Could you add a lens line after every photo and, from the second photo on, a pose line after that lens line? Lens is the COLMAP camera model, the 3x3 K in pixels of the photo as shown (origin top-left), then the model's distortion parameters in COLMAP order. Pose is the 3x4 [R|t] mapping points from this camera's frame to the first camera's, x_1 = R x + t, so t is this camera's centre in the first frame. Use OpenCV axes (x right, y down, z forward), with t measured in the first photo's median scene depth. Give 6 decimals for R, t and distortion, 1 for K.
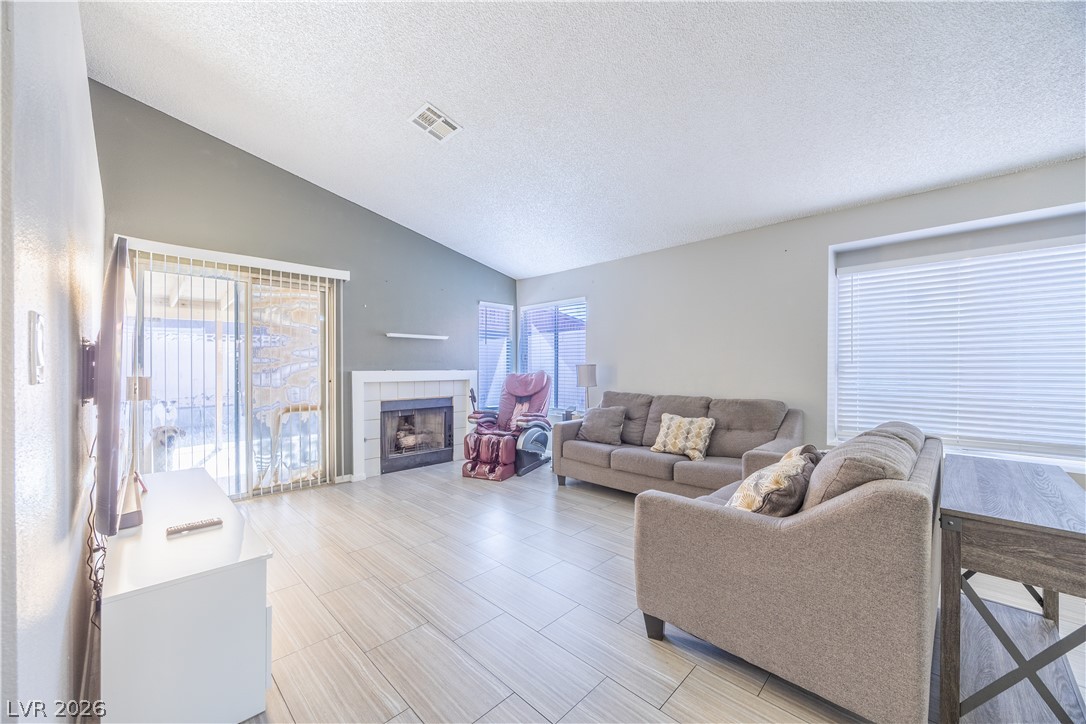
lens RADIAL K [[416.6, 0, 534.4], [0, 416.6, 368.6], [0, 0, 1]] dist [-0.002618, -0.000056]
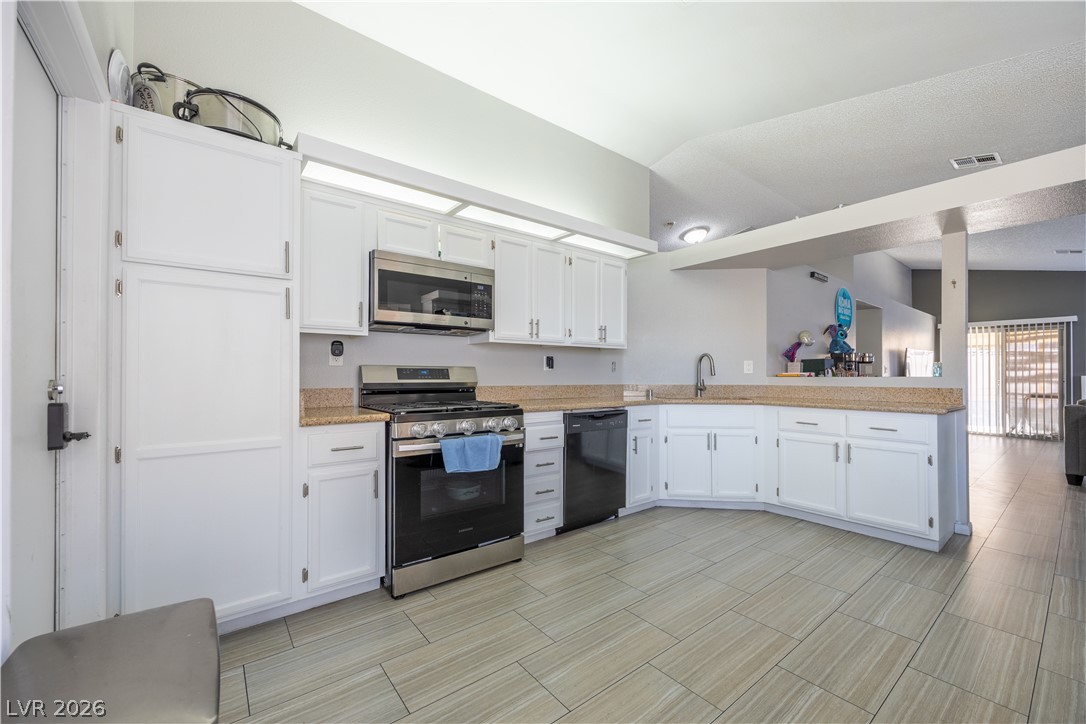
lens RADIAL K [[416.6, 0, 520.0], [0, 416.6, 367.9], [0, 0, 1]] dist [-0.002618, -0.000056]
pose [[-0.134641, -0.017572, -0.990739, 1.368860], [-0.013435, 0.999783, -0.015907, 0.028730], [0.990803, 0.011169, -0.134848, -0.897868]]
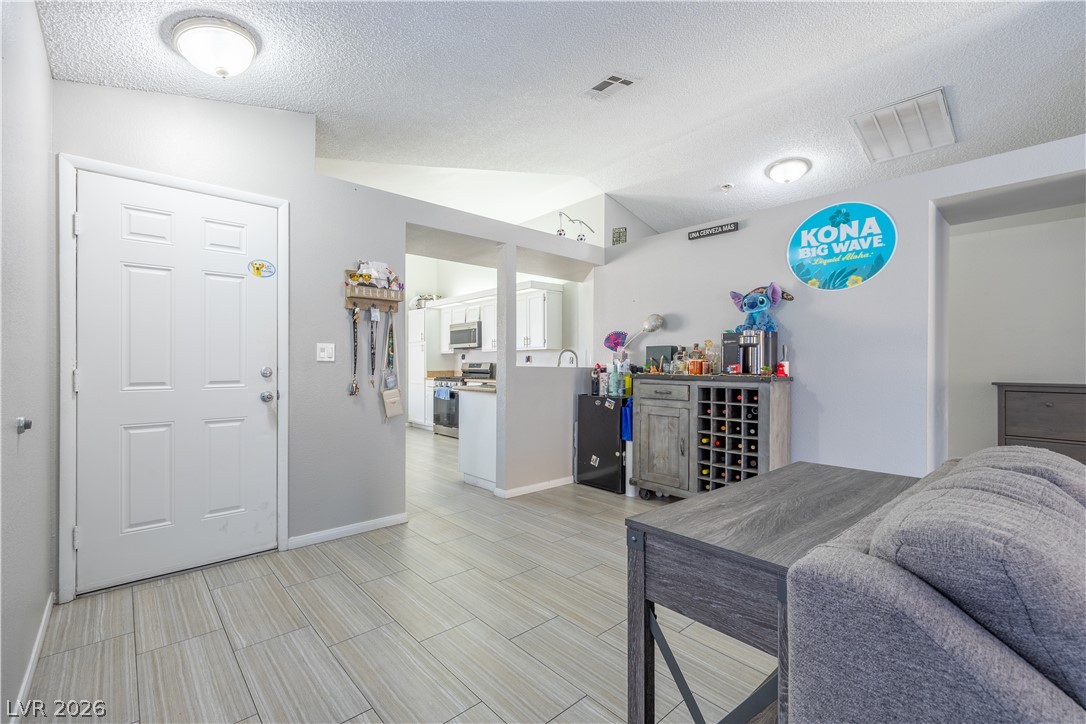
lens RADIAL K [[452.6, 0, 466.1], [0, 452.6, 362.2], [0, 0, 1]] dist [0.003498, 0.000025]
pose [[-0.991776, -0.006077, 0.127844, 0.556894], [-0.005831, 0.999980, 0.002296, 0.011300], [-0.127855, 0.001532, -0.991792, 0.623150]]
